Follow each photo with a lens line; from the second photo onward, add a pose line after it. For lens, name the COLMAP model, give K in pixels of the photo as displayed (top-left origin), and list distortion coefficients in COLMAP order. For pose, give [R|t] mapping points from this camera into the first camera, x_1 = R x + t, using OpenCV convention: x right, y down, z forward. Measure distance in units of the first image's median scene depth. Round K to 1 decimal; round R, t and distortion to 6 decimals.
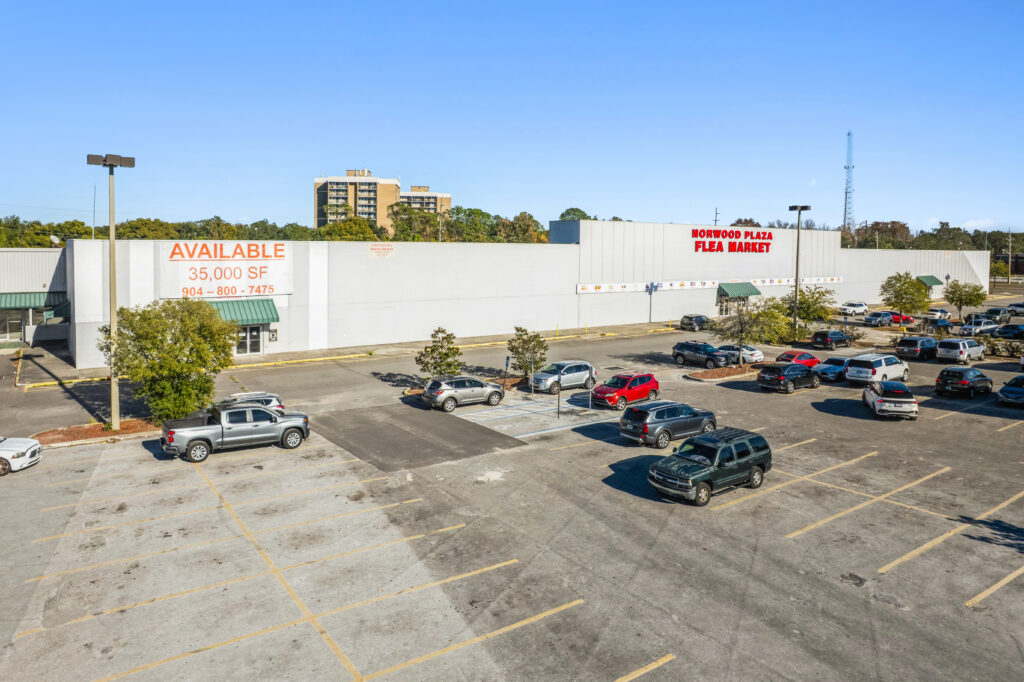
lens RADIAL K [[680.5, 0, 510.9], [0, 680.5, 274.9], [0, 0, 1]] dist [-0.070253, 0.065631]
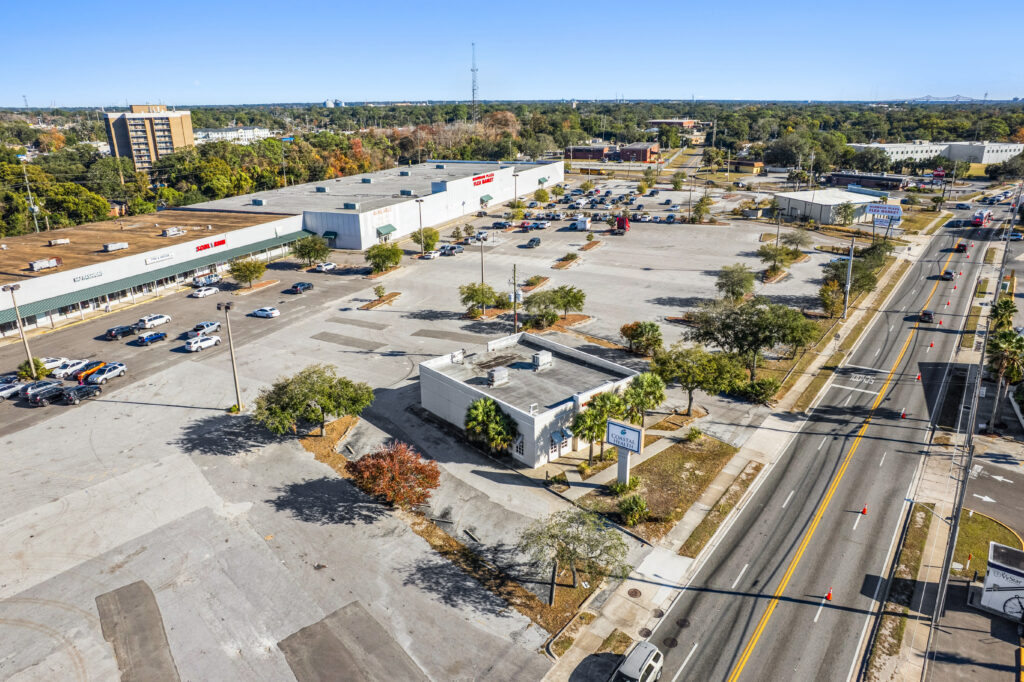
lens RADIAL K [[674.5, 0, 527.3], [0, 674.5, 340.2], [0, 0, 1]] dist [-0.061240, 0.054591]
pose [[0.837274, -0.204108, 0.507260, -1.007569], [0.045212, 0.950382, 0.307784, -0.259796], [-0.544912, -0.234765, 0.804957, -1.374950]]
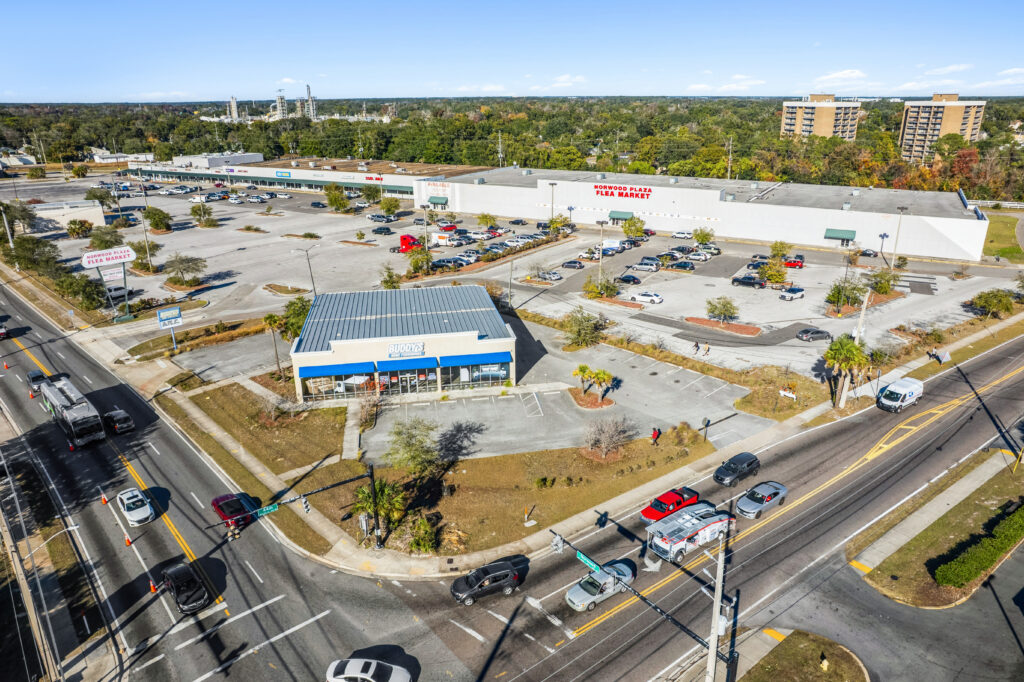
lens RADIAL K [[666.7, 0, 512.0], [0, 666.7, 341.0], [0, 0, 1]] dist [-0.087131, 0.079294]
pose [[0.412485, 0.299513, -0.860319, 2.185610], [-0.027038, 0.948014, 0.317079, -0.263964], [0.910563, -0.107529, 0.399140, -0.194180]]
